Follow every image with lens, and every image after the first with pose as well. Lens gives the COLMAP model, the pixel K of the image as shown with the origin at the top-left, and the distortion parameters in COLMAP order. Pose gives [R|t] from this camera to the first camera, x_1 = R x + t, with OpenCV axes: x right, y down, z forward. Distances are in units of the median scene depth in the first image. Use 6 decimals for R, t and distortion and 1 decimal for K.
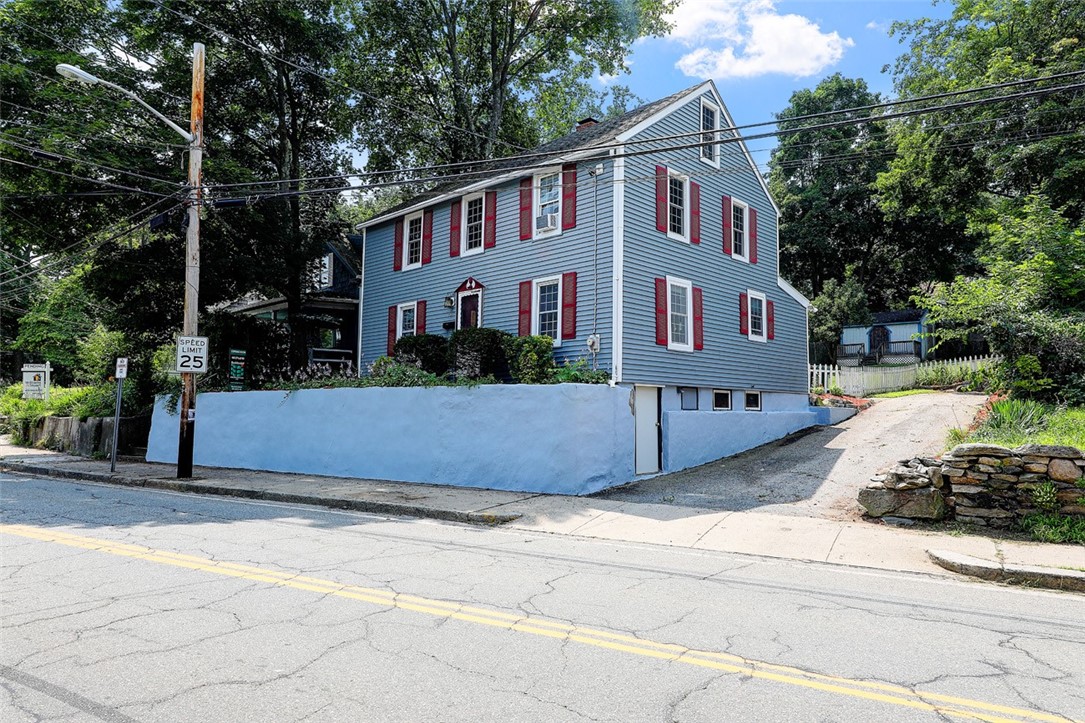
lens RADIAL K [[699.6, 0, 539.7], [0, 699.6, 359.7], [0, 0, 1]] dist [0.017392, 0.008762]
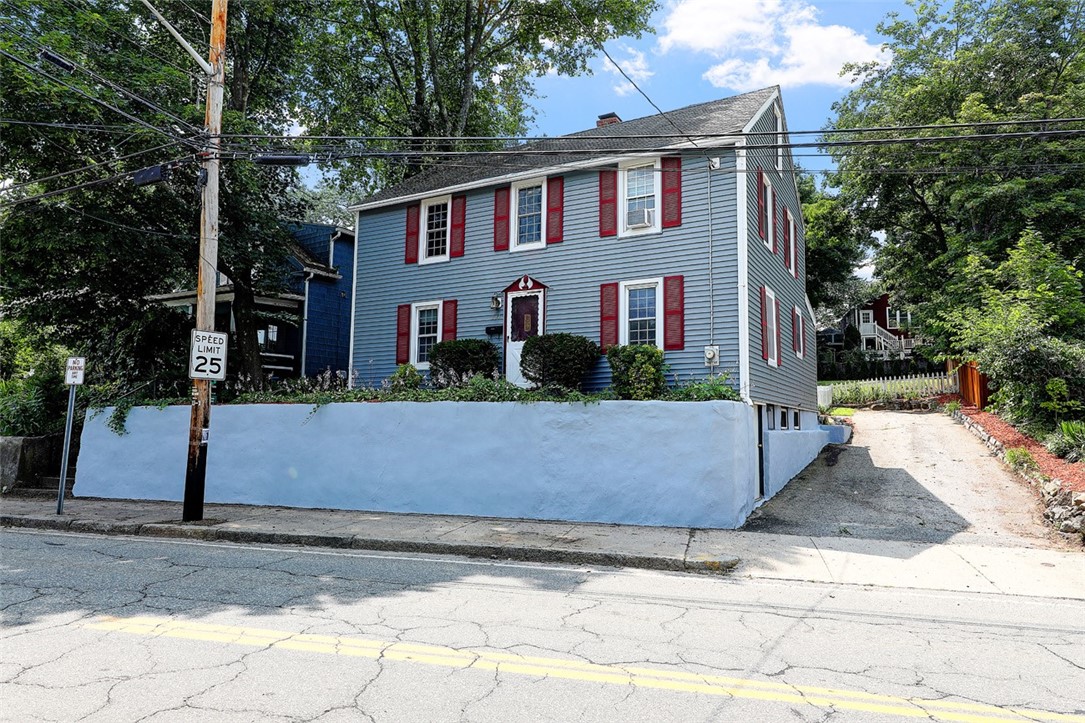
lens RADIAL K [[699.6, 0, 544.3], [0, 699.6, 362.6], [0, 0, 1]] dist [0.017392, 0.008762]
pose [[0.964965, 0.026281, 0.261058, -0.329289], [-0.022382, 0.999589, -0.017898, 0.005523], [-0.261421, 0.011428, 0.965157, 0.173134]]
